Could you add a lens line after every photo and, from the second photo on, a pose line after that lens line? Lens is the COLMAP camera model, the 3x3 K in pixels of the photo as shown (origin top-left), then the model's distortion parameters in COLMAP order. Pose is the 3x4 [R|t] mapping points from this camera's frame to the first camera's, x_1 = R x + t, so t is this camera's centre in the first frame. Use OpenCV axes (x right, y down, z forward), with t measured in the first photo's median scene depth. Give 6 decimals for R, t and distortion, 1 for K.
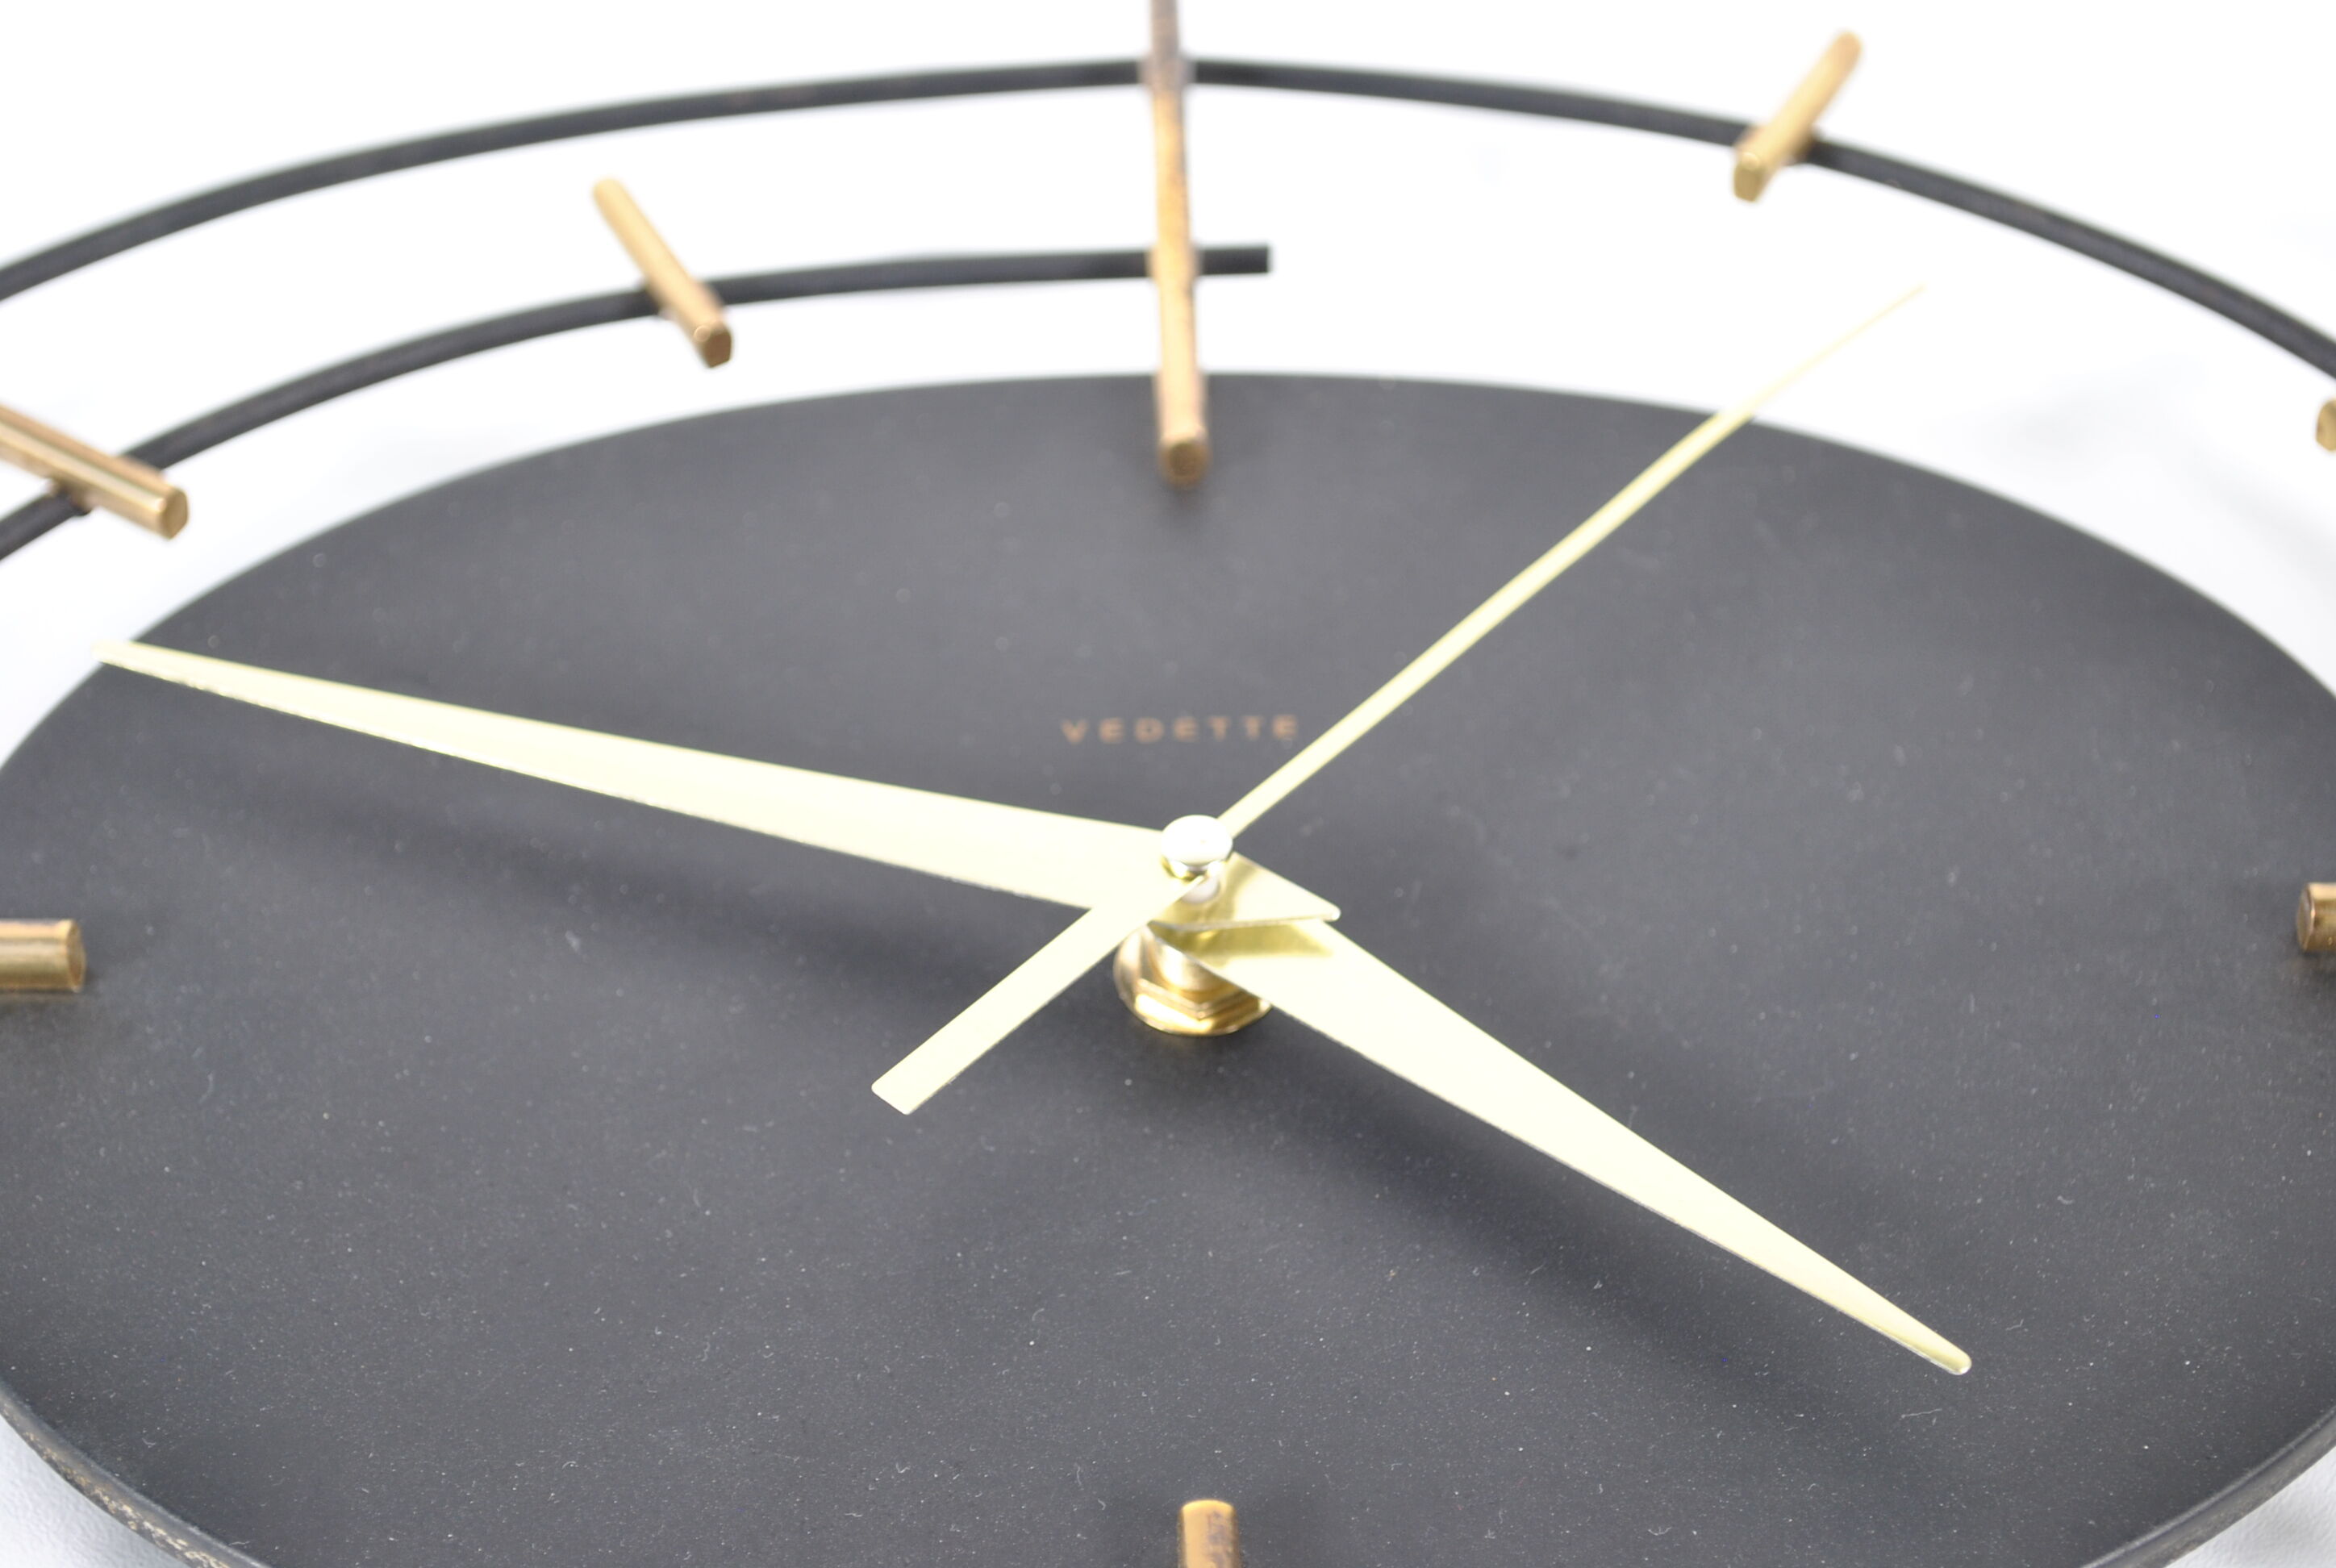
lens RADIAL K [[4111.9, 0, 1161.9], [0, 4111.9, 790.2], [0, 0, 1]] dist [0.004613, 0.000000]
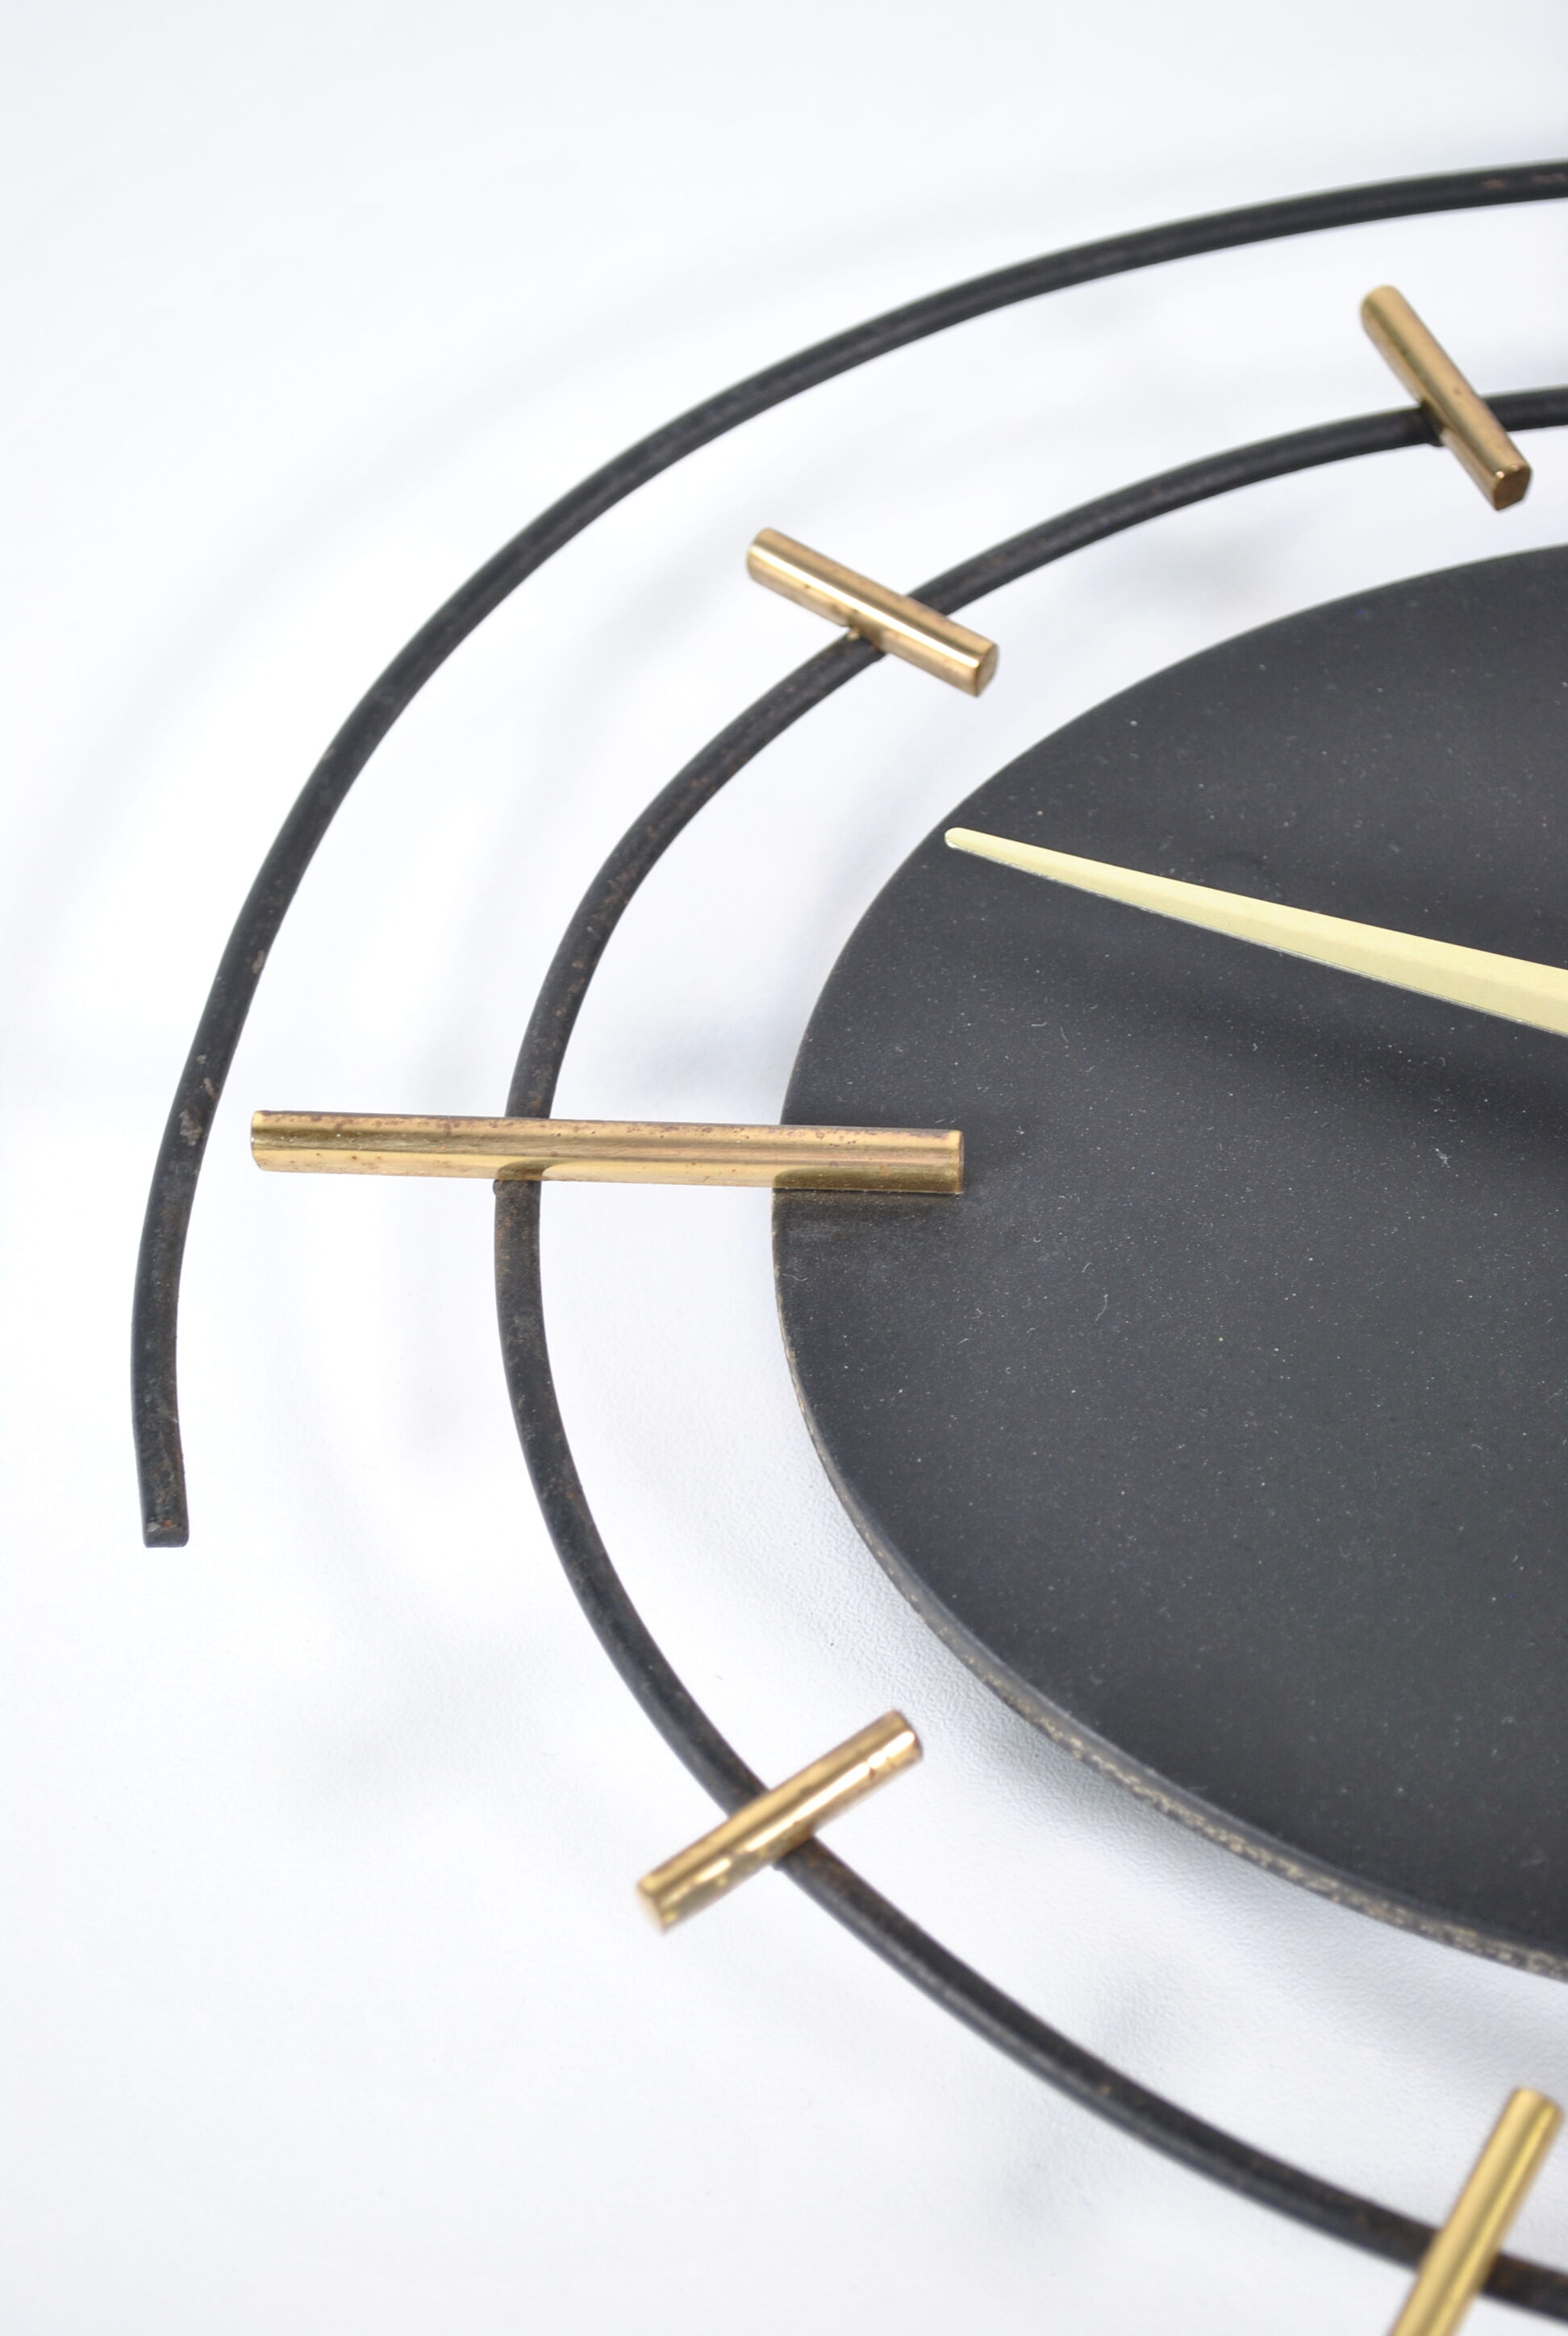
lens RADIAL K [[4111.9, 0, 746.4], [0, 4111.9, 1217.6], [0, 0, 1]] dist [0.004613, 0.000000]
pose [[0.992742, 0.034209, -0.115295, -0.200323], [-0.012672, 0.983108, 0.182588, -0.132965], [0.119594, -0.179802, 0.976406, -0.003835]]
